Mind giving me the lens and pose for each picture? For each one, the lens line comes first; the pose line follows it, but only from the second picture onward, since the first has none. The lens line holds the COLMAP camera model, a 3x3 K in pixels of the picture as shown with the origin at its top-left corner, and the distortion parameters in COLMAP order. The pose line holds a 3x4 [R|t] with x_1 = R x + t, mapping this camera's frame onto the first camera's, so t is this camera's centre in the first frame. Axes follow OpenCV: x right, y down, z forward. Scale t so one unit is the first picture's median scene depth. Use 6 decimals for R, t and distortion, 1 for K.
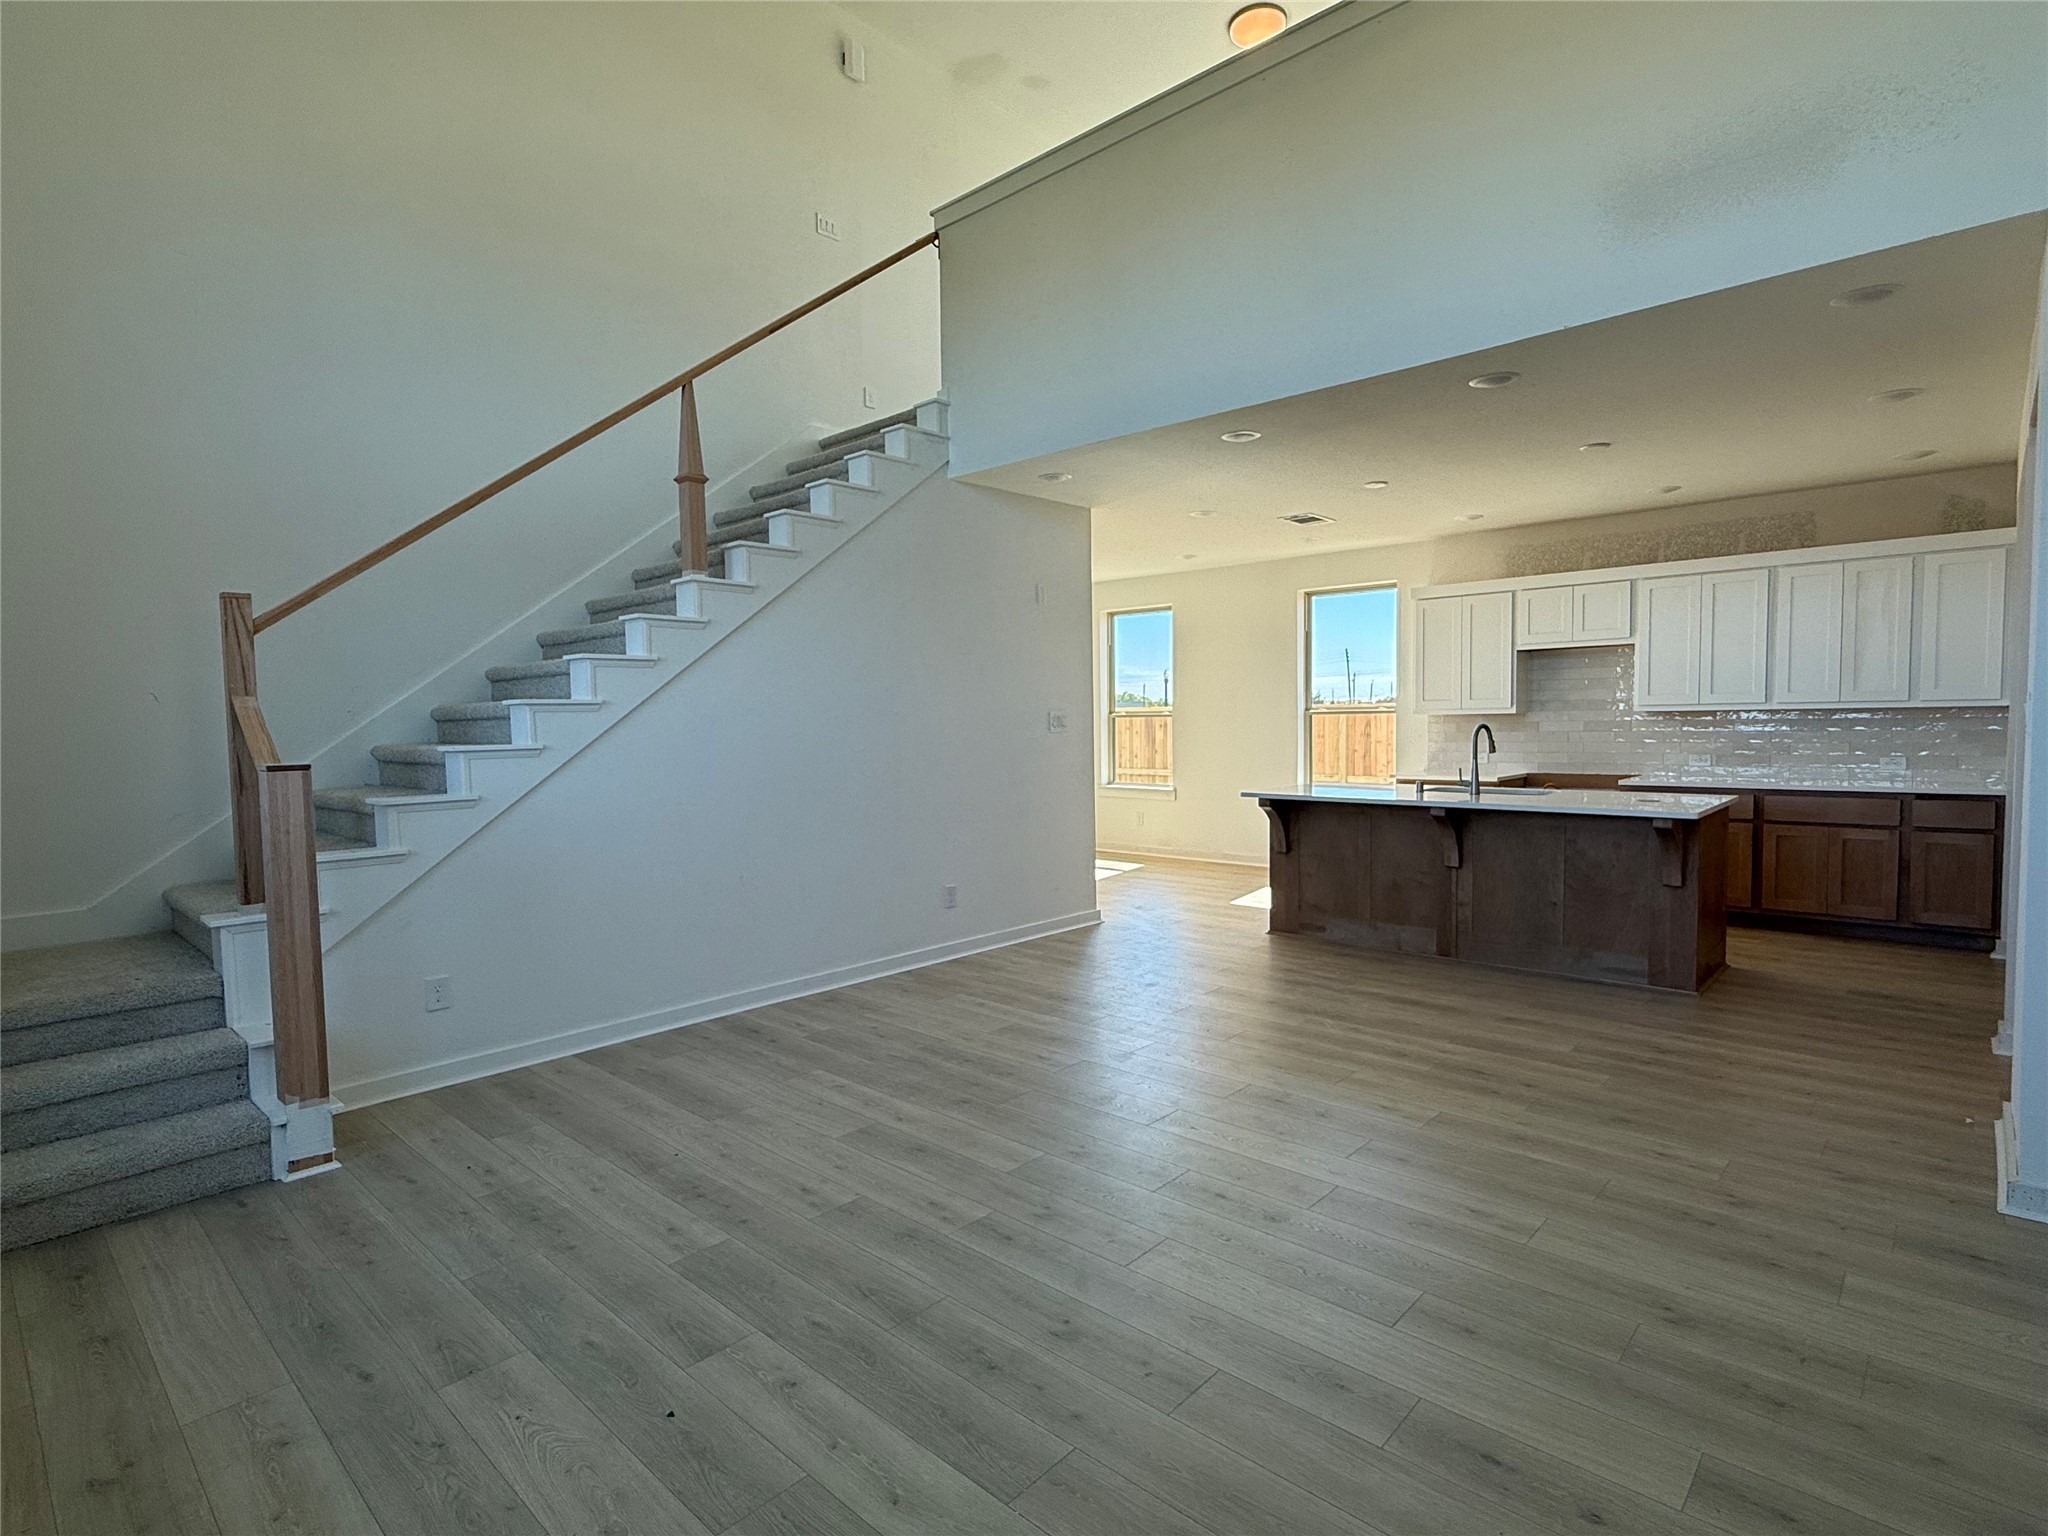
lens RADIAL K [[1034.4, 0, 1017.8], [0, 1034.4, 777.1], [0, 0, 1]] dist [0.001984, -0.001246]
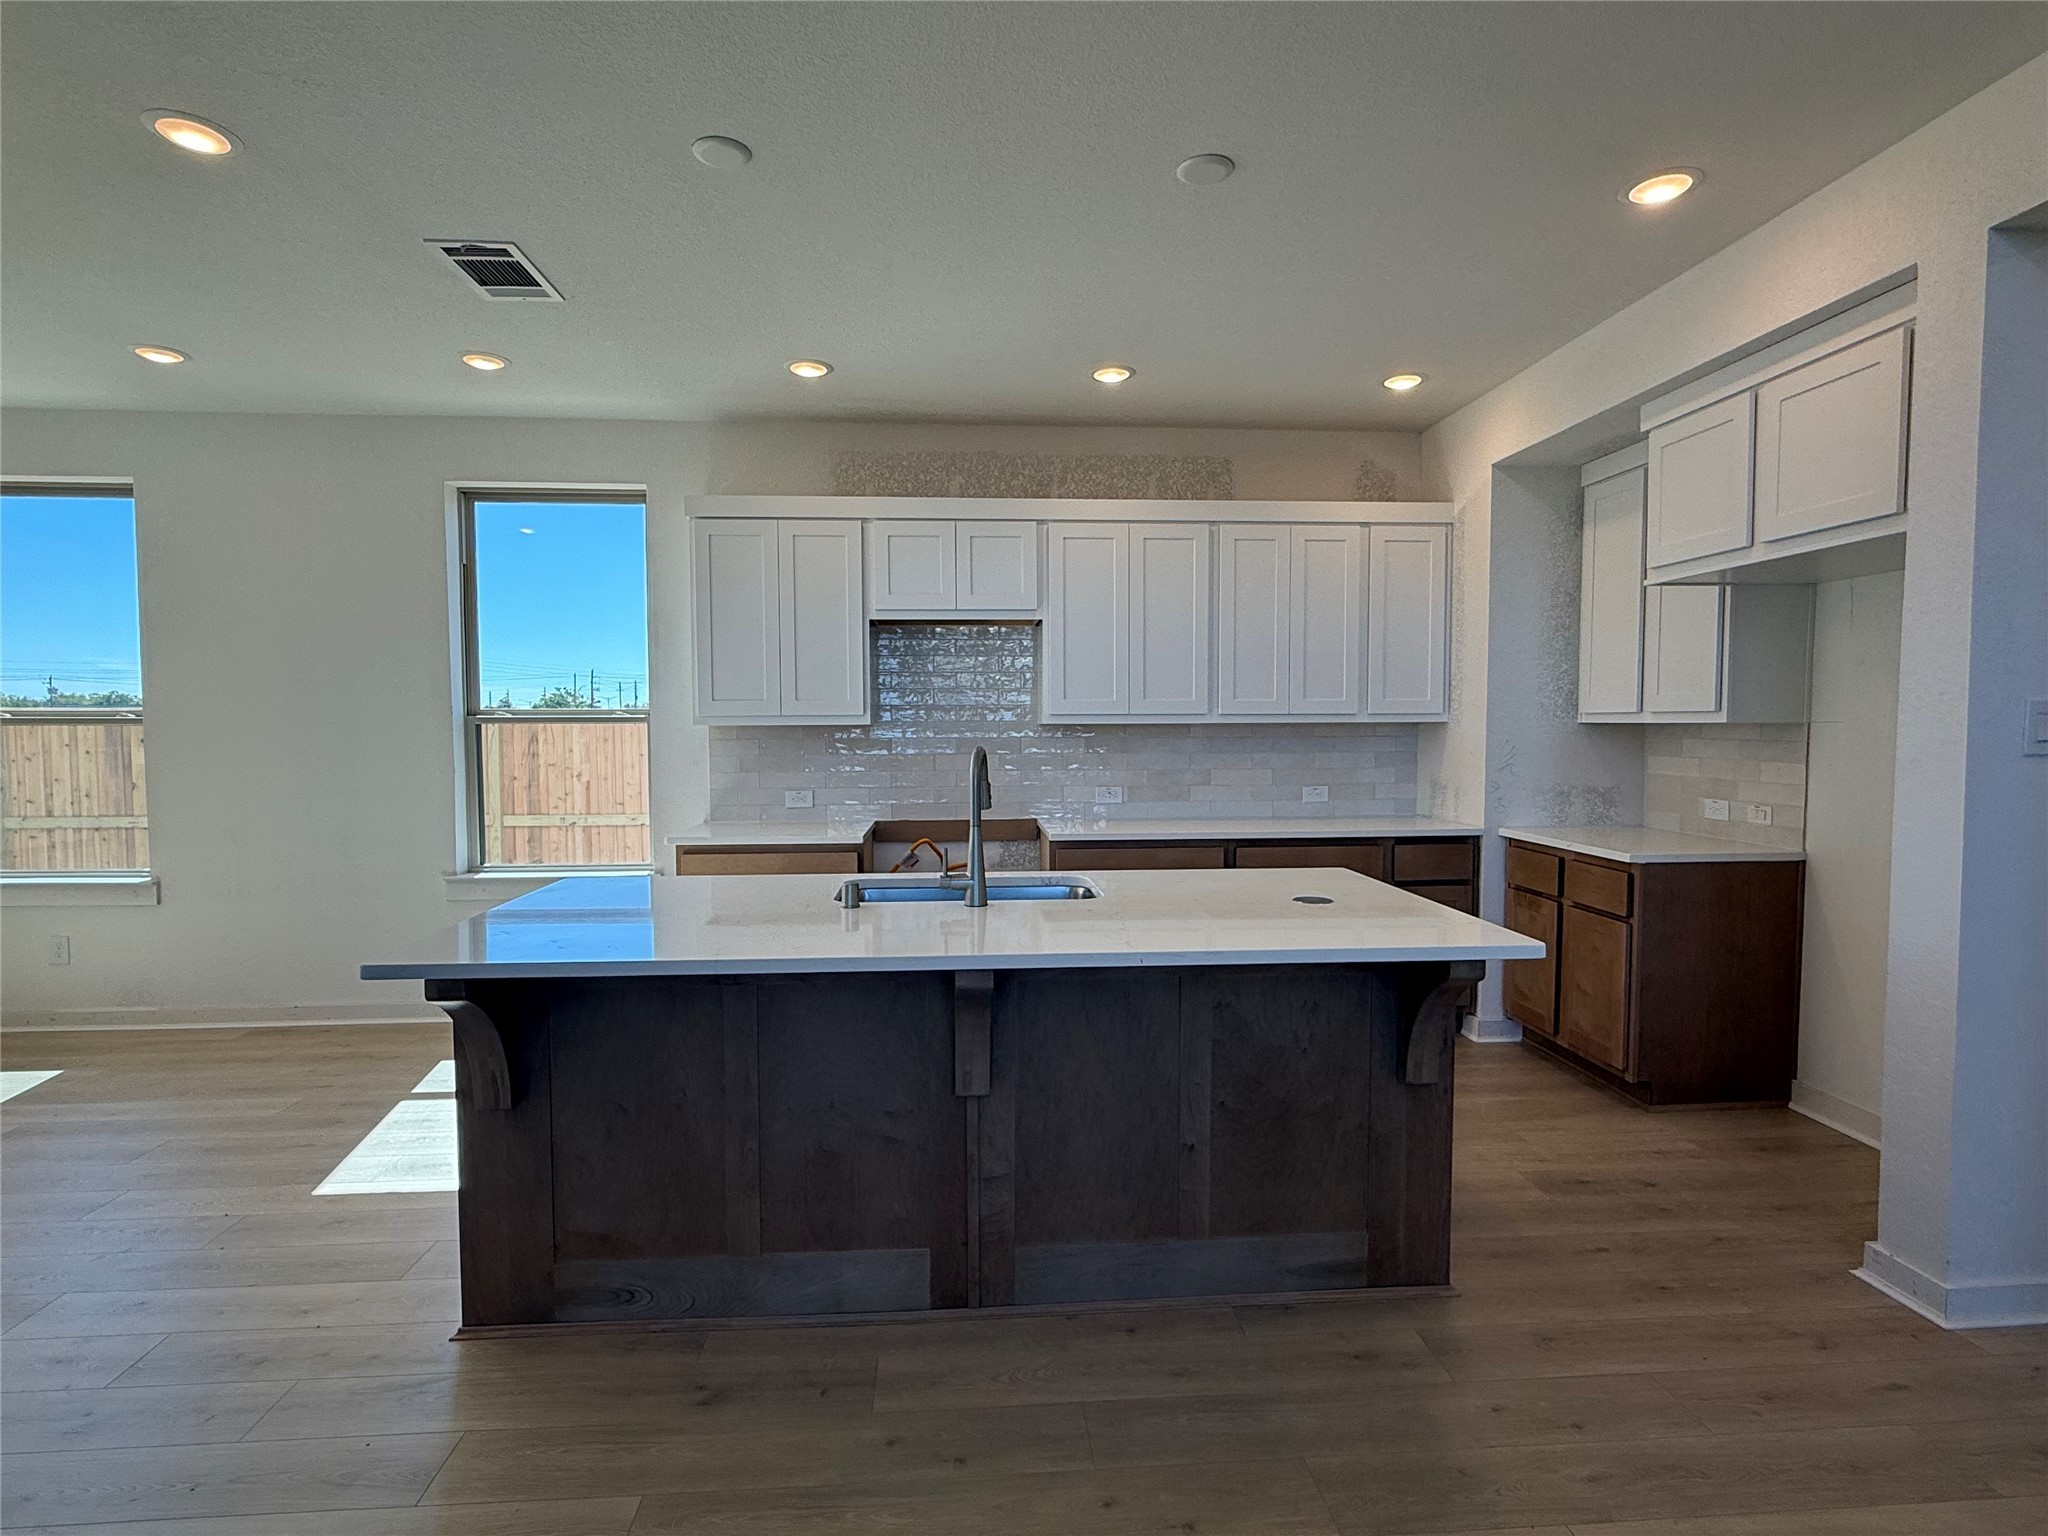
lens RADIAL K [[1034.4, 0, 1026.0], [0, 1034.4, 772.8], [0, 0, 1]] dist [0.001984, -0.001246]
pose [[0.678825, -0.022730, 0.733949, 0.118843], [0.034380, 0.999408, -0.000847, -0.035239], [-0.733495, 0.025808, 0.679205, 0.612979]]
